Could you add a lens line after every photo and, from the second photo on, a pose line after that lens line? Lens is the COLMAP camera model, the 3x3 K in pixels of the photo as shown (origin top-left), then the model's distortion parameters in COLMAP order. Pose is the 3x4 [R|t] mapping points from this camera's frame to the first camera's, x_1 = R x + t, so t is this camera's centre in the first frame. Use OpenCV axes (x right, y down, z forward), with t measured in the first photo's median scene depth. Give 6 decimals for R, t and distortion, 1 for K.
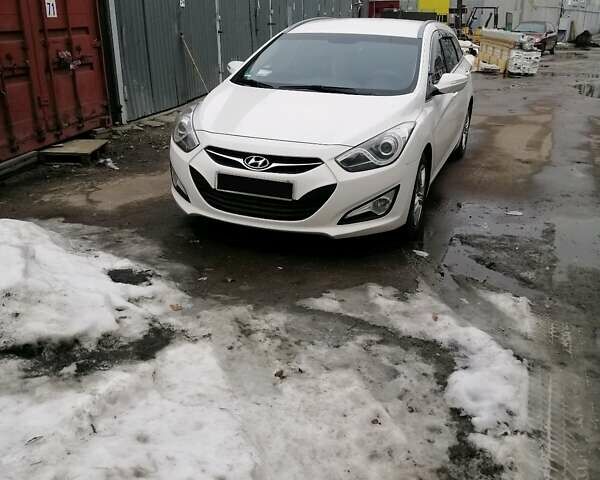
lens RADIAL K [[585.8, 0, 300.0], [0, 585.8, 240.0], [0, 0, 1]] dist [0.128057, -0.217905]
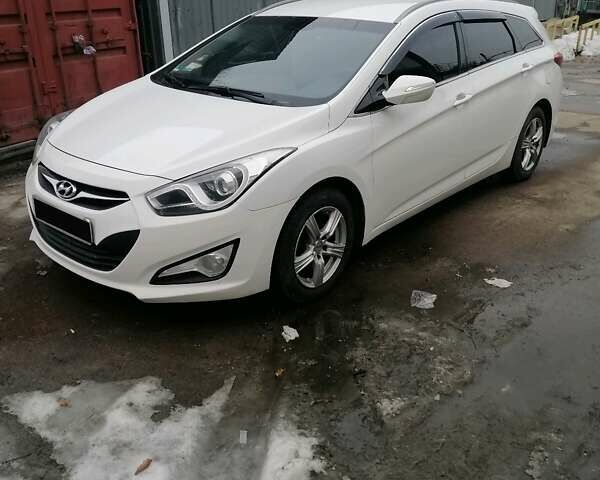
lens RADIAL K [[585.8, 0, 300.0], [0, 585.8, 240.0], [0, 0, 1]] dist [0.128057, -0.217905]
pose [[0.938592, 0.117403, -0.324440, 0.468562], [-0.104668, 0.992901, 0.056493, -0.140417], [0.328769, -0.019065, 0.944218, 0.361765]]
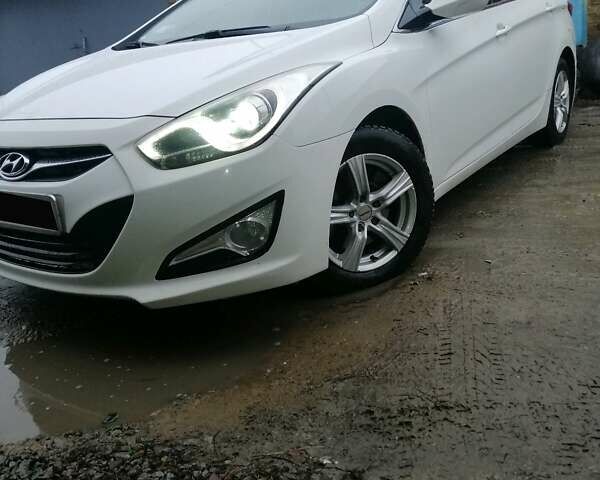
lens RADIAL K [[585.8, 0, 300.0], [0, 585.8, 240.0], [0, 0, 1]] dist [0.128057, -0.217905]
pose [[0.963848, -0.043572, -0.262868, 0.305692], [0.033131, 0.998481, -0.044024, -0.032503], [0.264387, 0.033723, 0.963827, 0.552287]]
